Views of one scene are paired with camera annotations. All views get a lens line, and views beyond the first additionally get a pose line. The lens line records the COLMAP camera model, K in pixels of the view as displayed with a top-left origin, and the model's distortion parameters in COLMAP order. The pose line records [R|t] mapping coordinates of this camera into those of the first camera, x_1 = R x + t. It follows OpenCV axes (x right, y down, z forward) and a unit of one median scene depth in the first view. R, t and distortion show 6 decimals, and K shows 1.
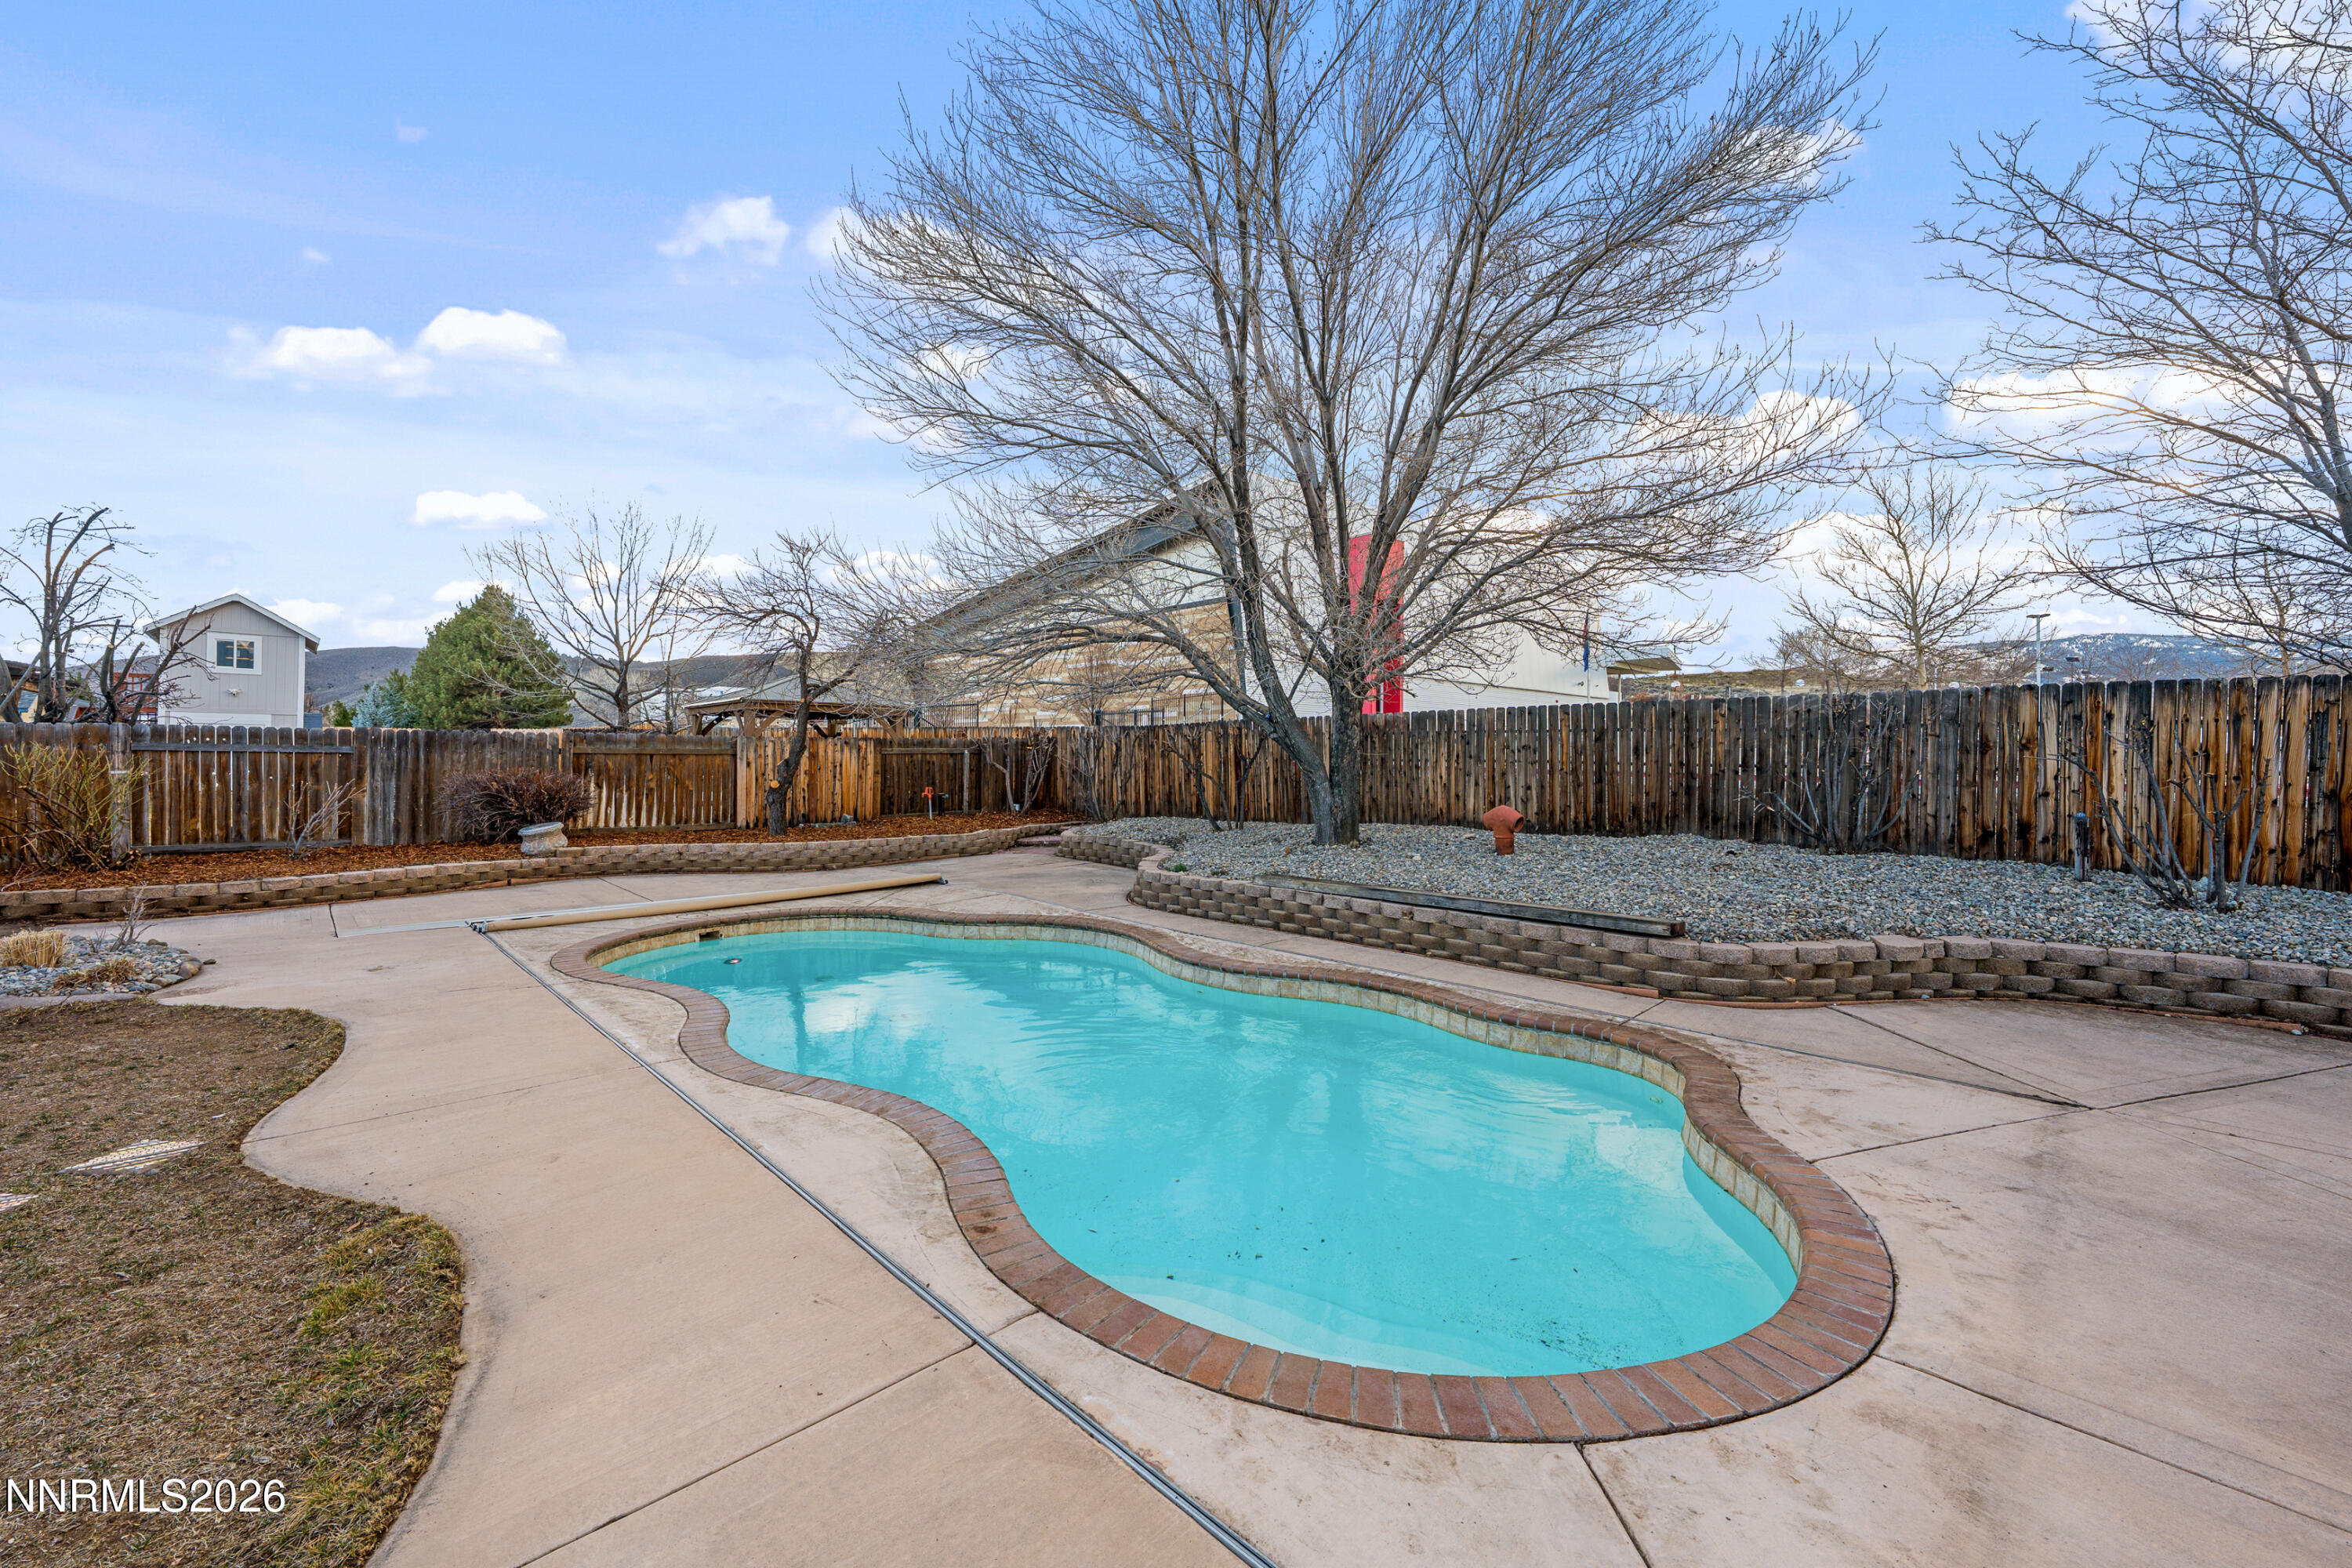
lens RADIAL K [[933.3, 0, 1170.0], [0, 933.3, 763.0], [0, 0, 1]] dist [-0.003325, -0.000391]
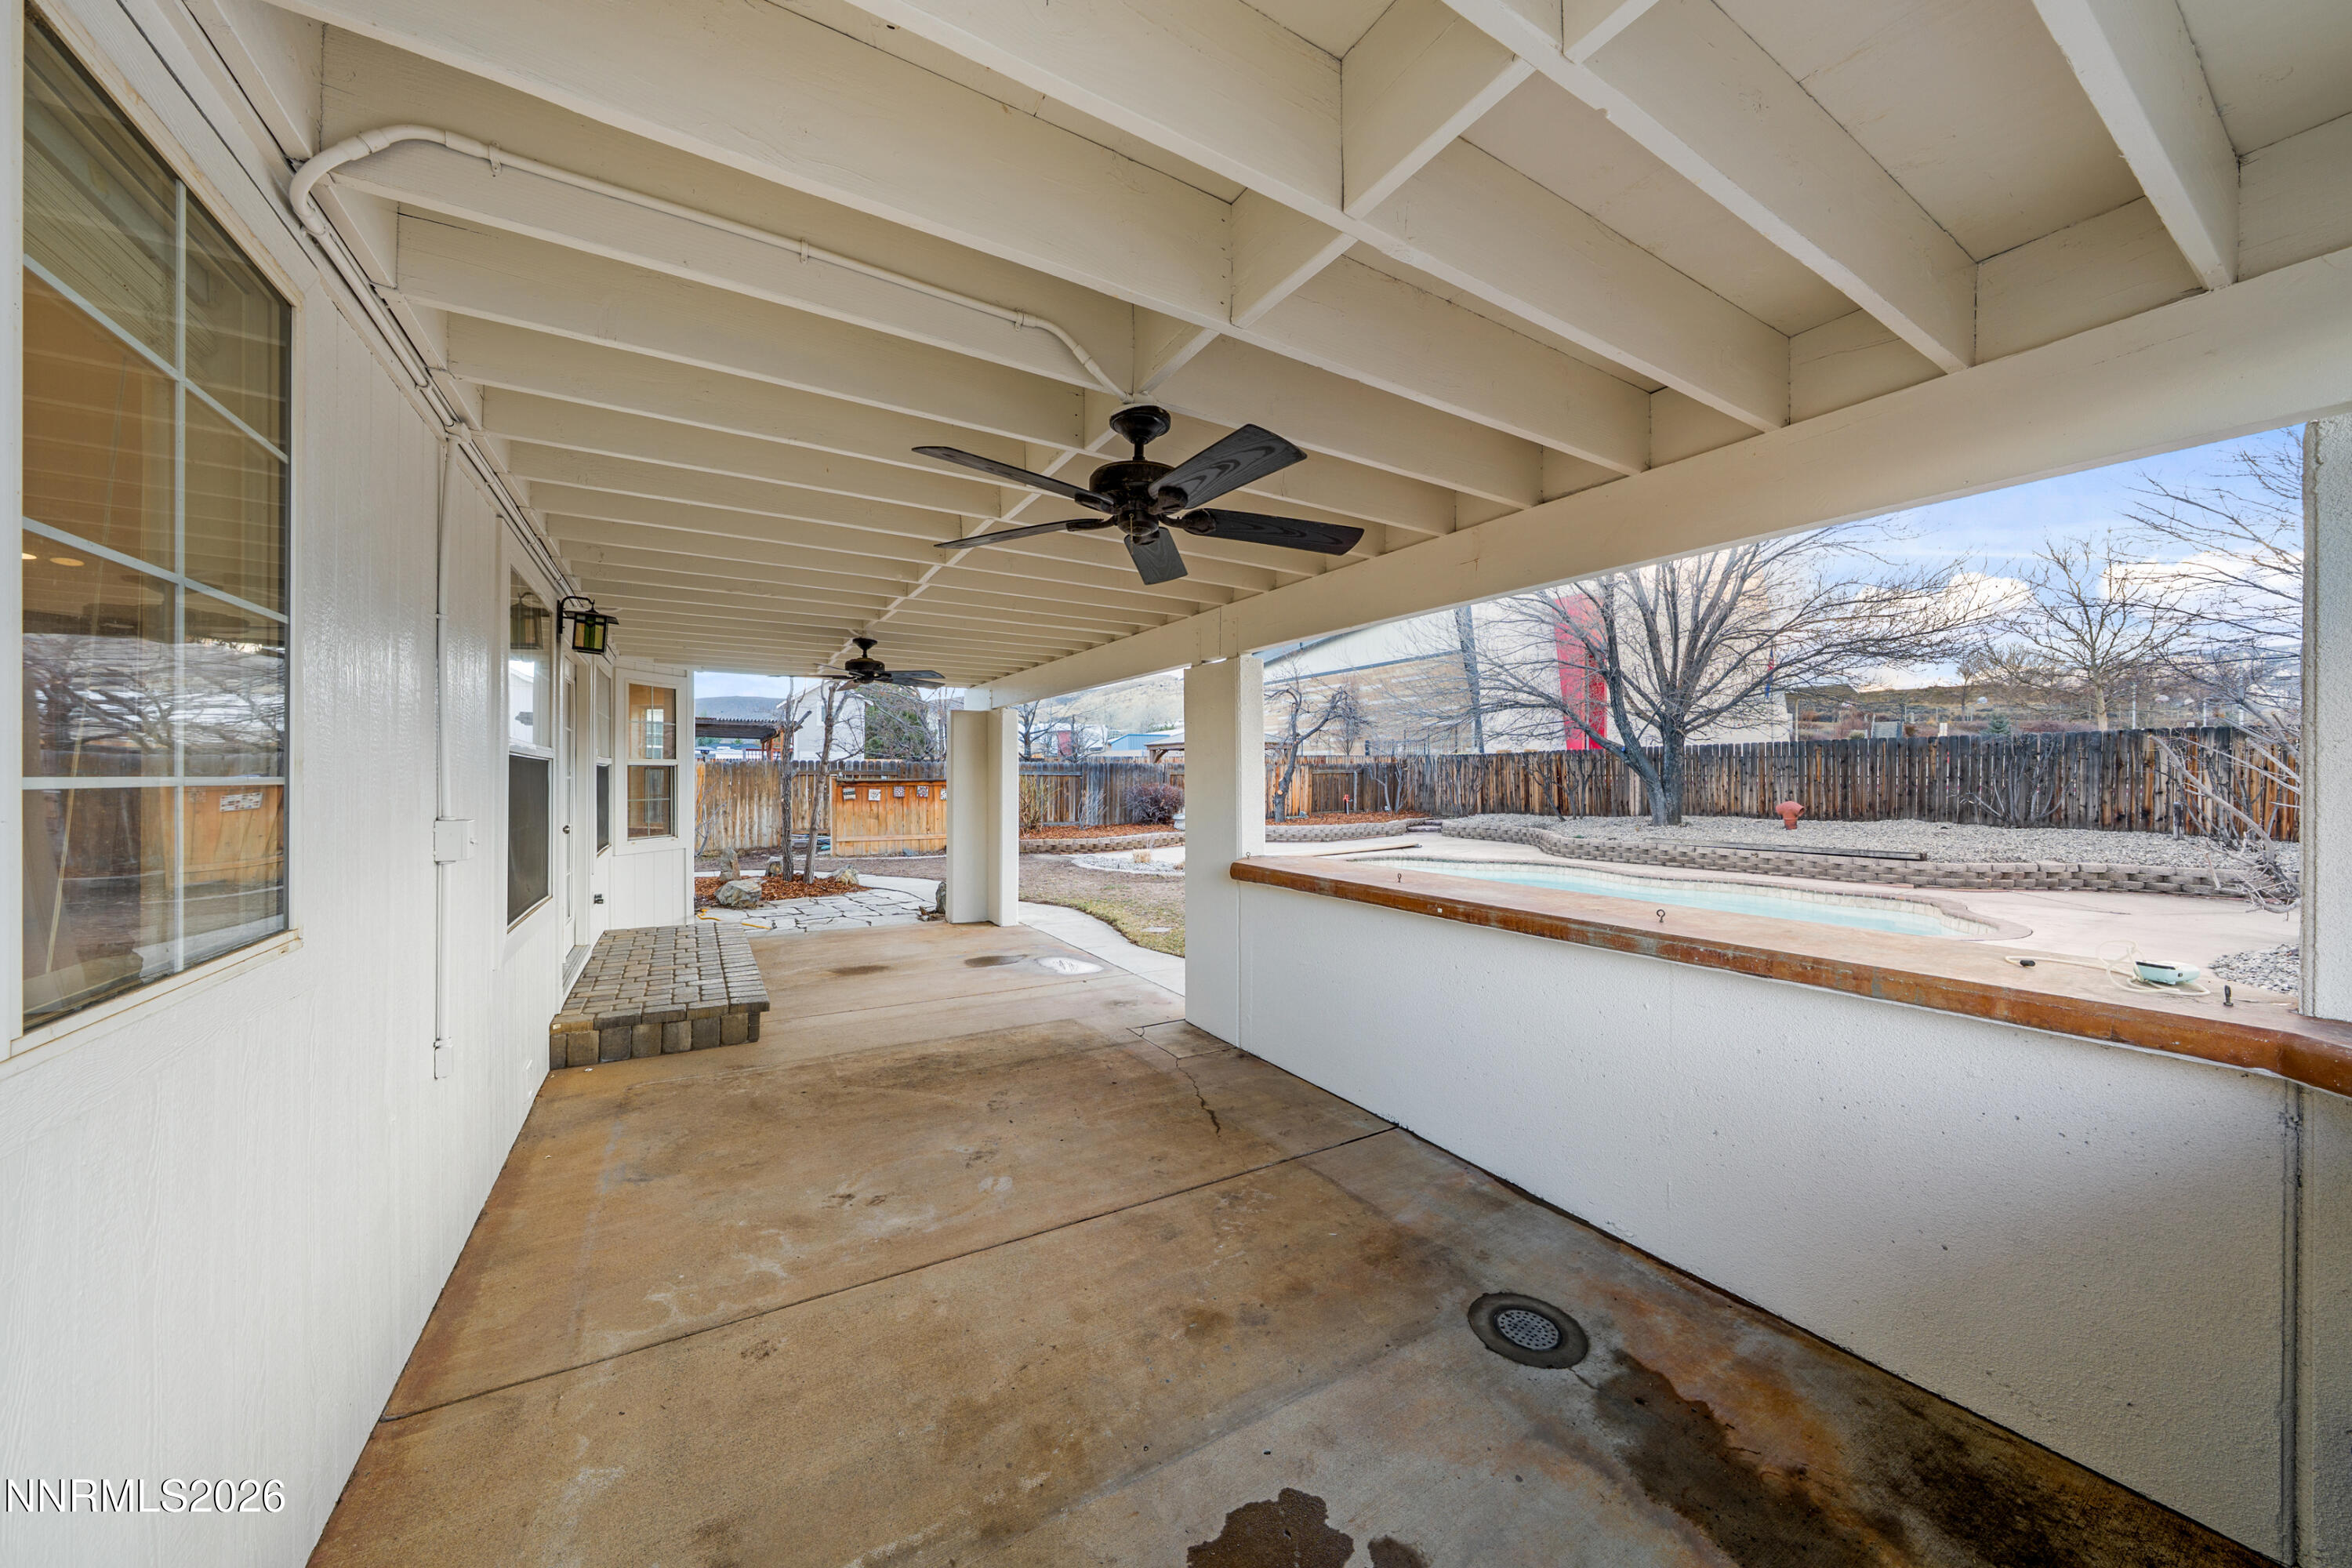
lens RADIAL K [[801.3, 0, 1178.9], [0, 801.3, 785.4], [0, 0, 1]] dist [-0.000747, 0.000194]
pose [[0.981634, -0.005127, -0.190704, -0.473280], [0.006330, 0.999964, 0.005700, 0.000617], [0.190668, -0.006803, 0.981631, -0.678630]]
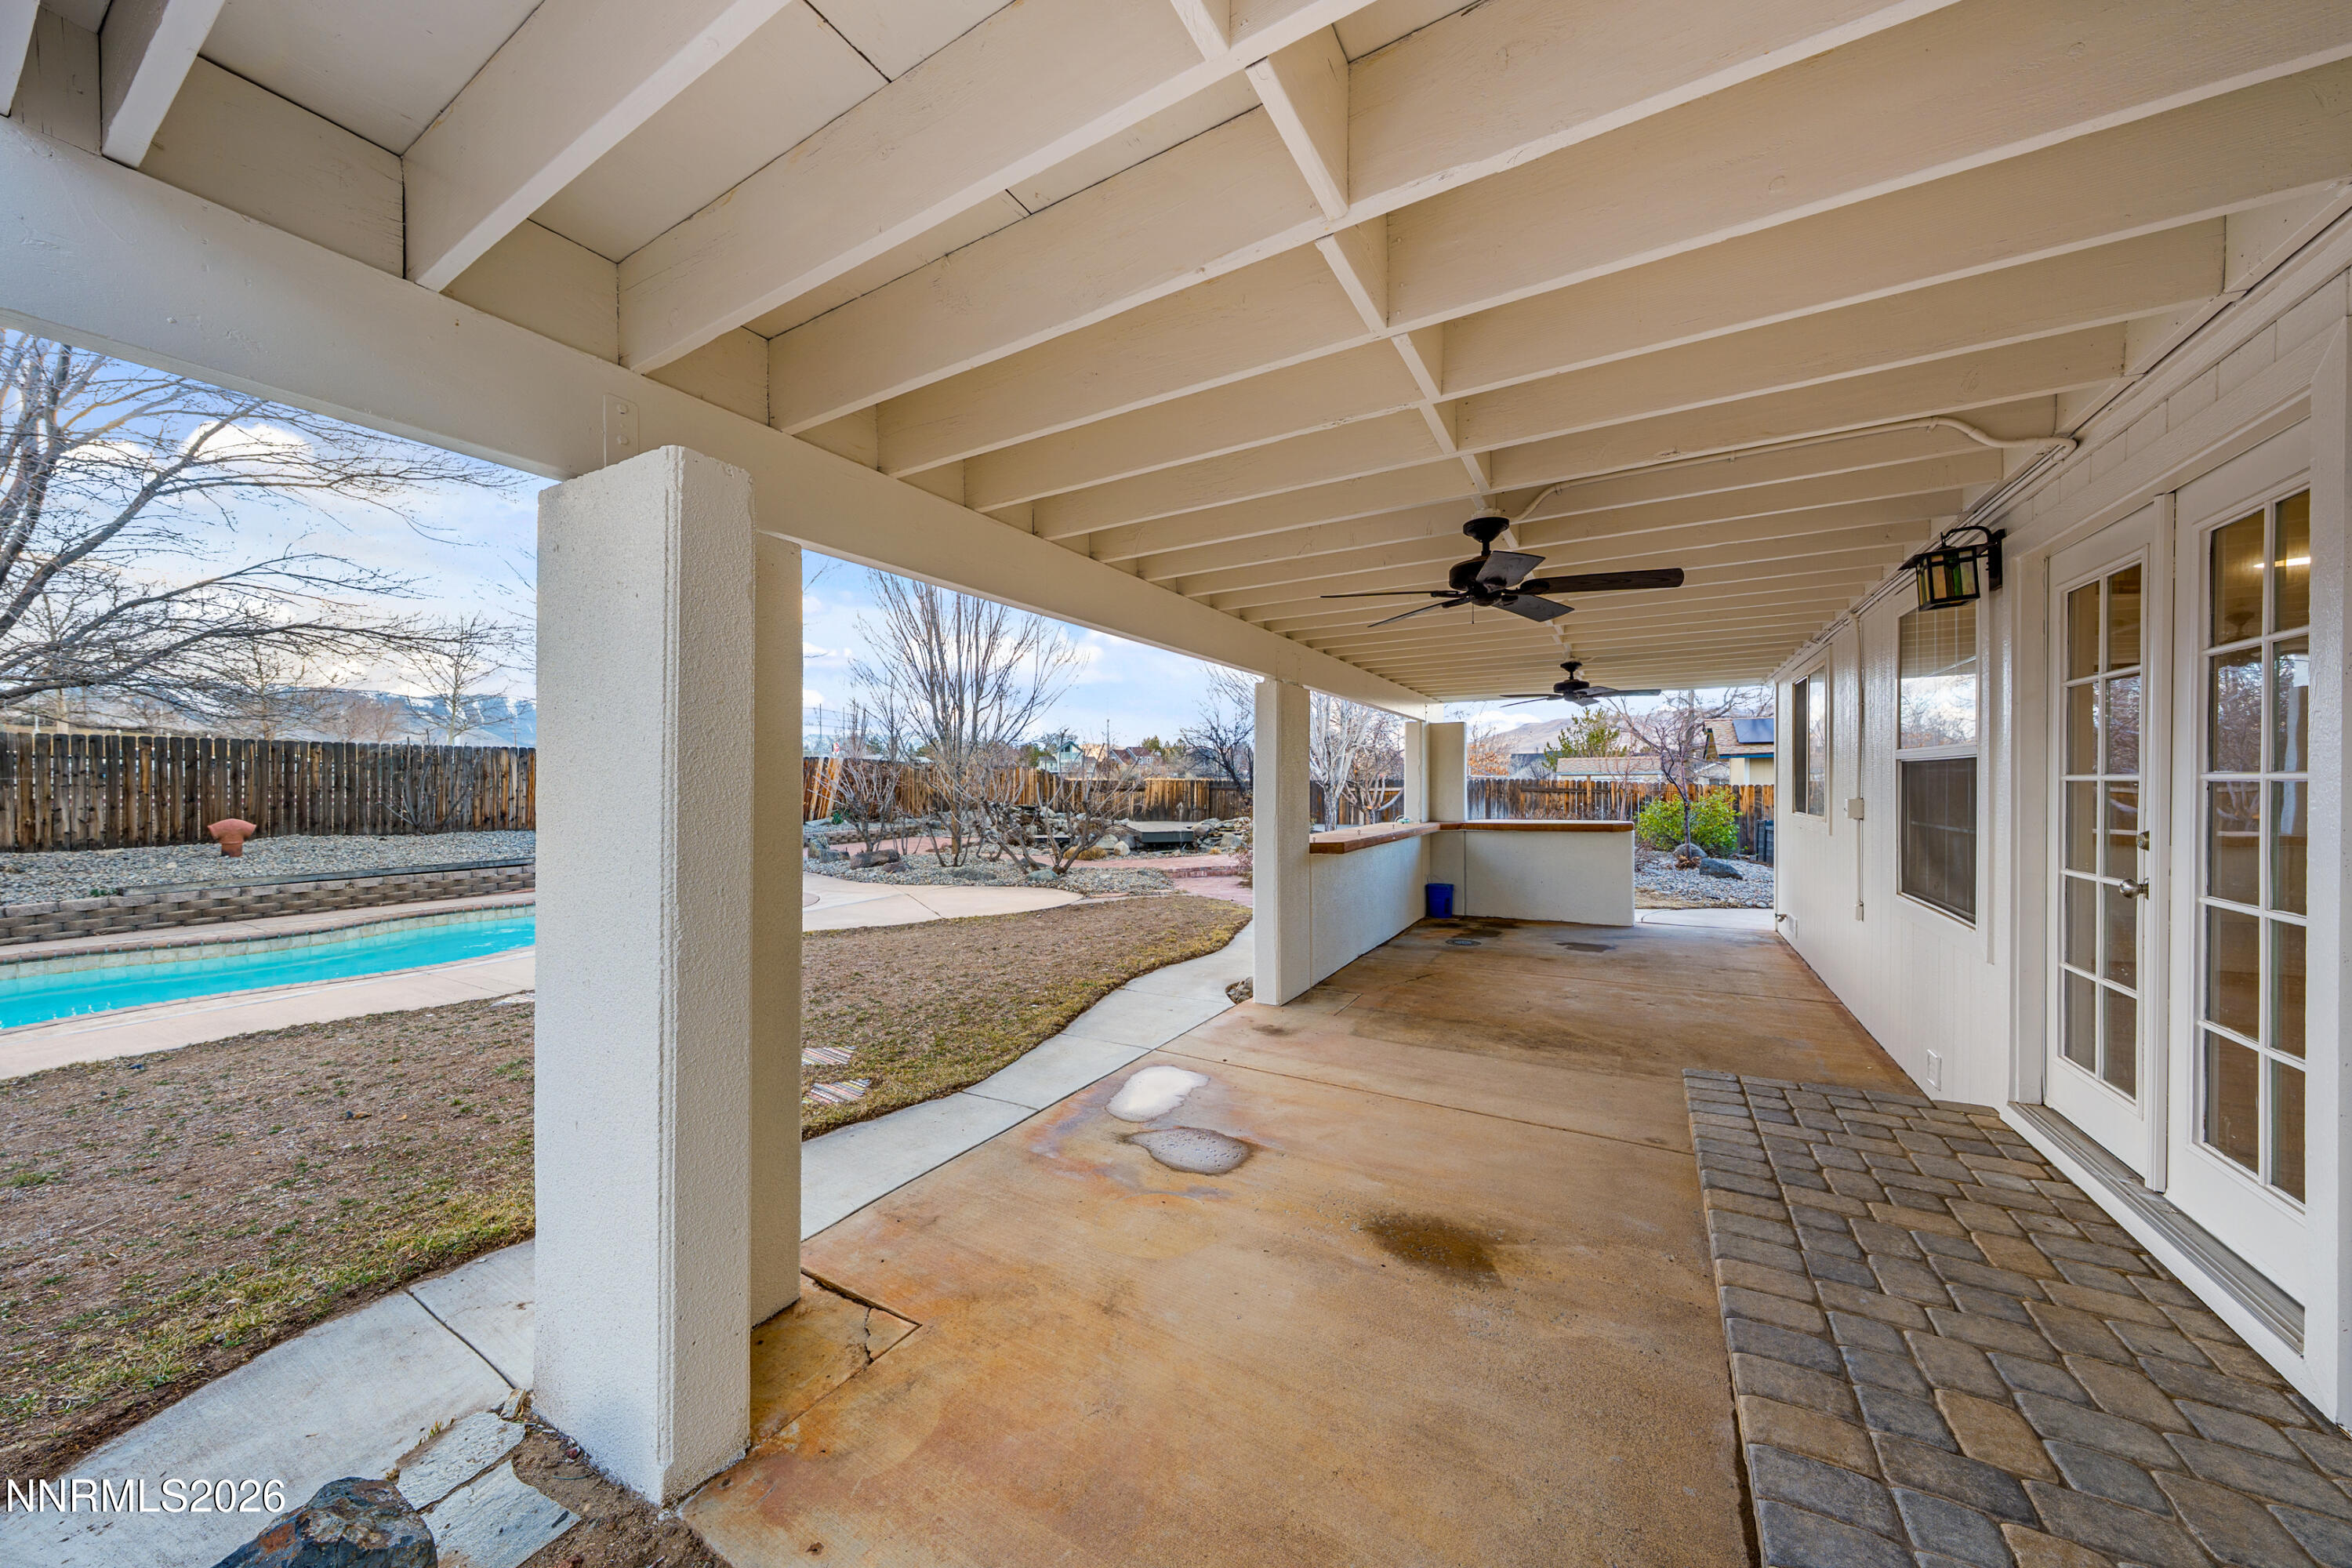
lens RADIAL K [[801.3, 0, 1172.2], [0, 801.3, 786.5], [0, 0, 1]] dist [-0.000747, 0.000194]
pose [[-0.304092, -0.007224, 0.952615, -1.095464], [0.004623, 0.999948, 0.009059, -0.003244], [-0.952632, 0.007159, -0.304043, 0.092933]]
